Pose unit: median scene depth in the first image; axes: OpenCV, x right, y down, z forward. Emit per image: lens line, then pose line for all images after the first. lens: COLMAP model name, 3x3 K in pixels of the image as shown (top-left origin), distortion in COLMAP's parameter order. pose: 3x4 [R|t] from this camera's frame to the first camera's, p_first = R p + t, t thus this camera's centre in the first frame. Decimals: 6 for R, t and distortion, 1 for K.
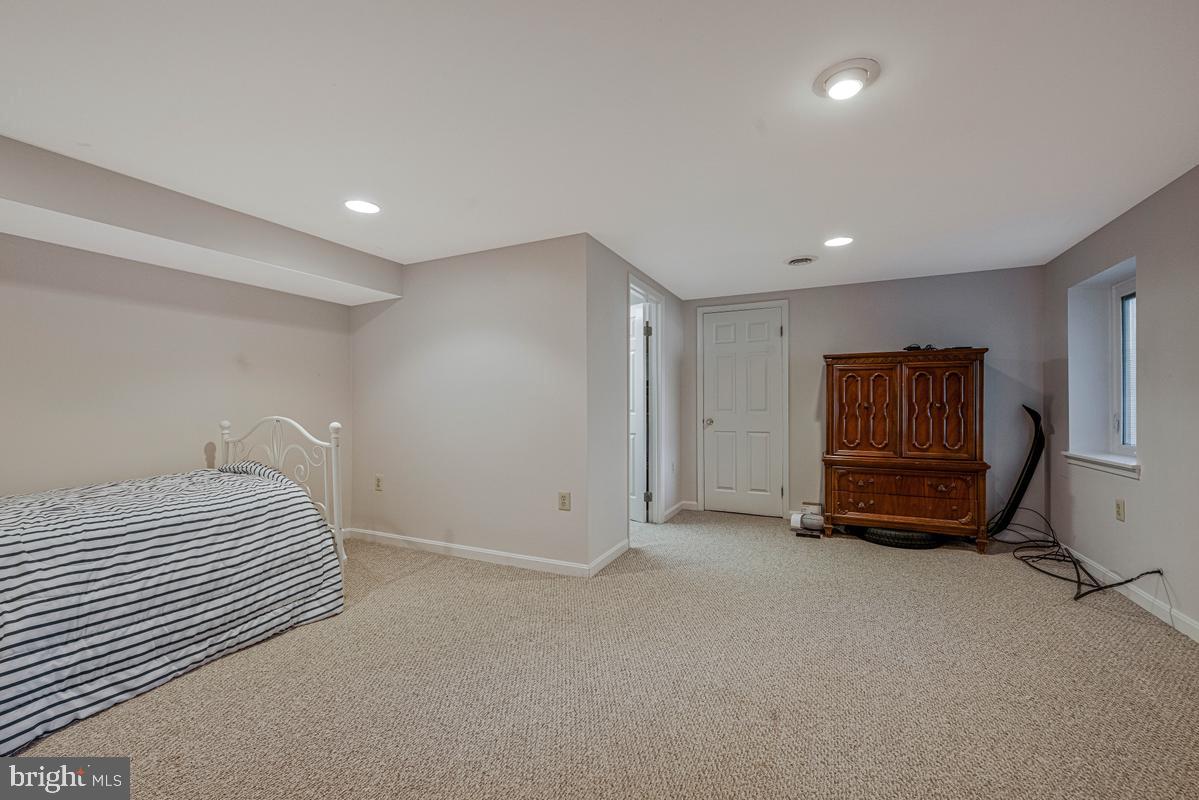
lens RADIAL K [[484.2, 0, 604.8], [0, 484.2, 401.8], [0, 0, 1]] dist [-0.001761, 0.000117]
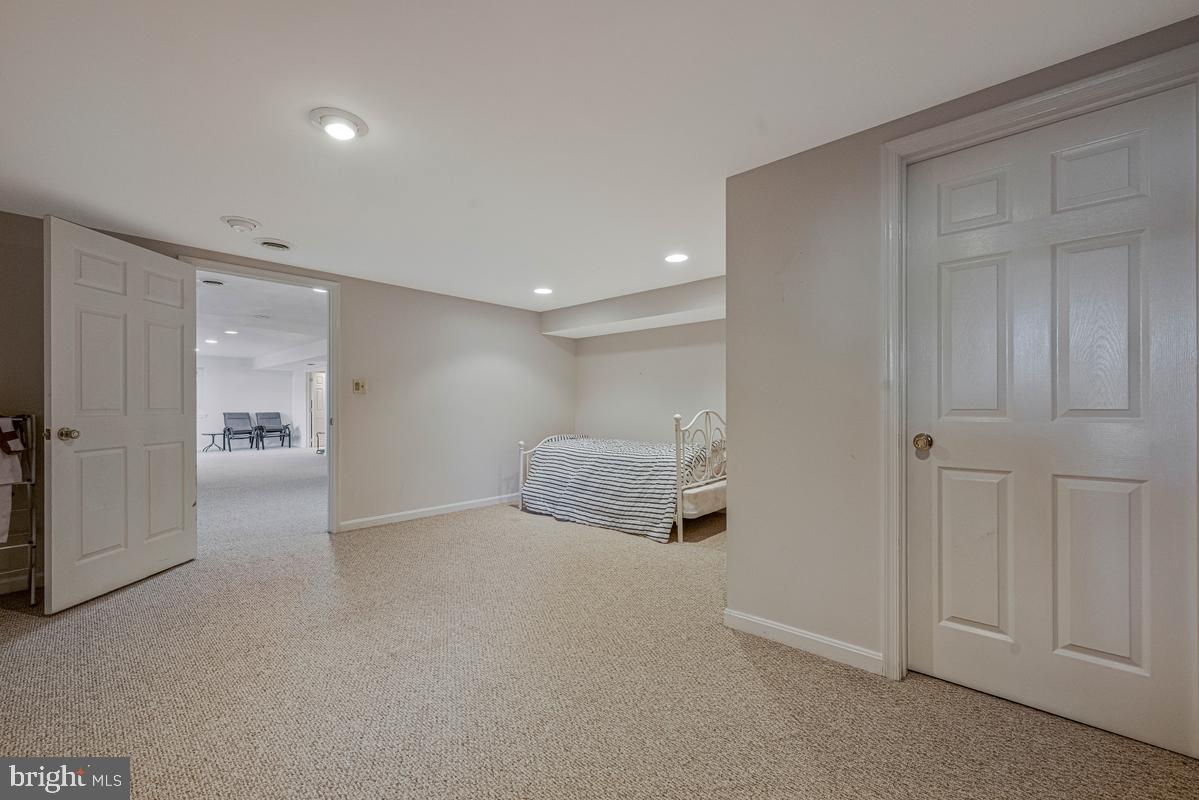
lens RADIAL K [[484.2, 0, 599.0], [0, 484.2, 402.4], [0, 0, 1]] dist [-0.001761, 0.000117]
pose [[-0.272755, 0.007655, -0.962053, 1.095187], [0.011235, 0.999925, 0.004771, 0.000131], [0.962018, -0.009508, -0.272821, 1.453447]]
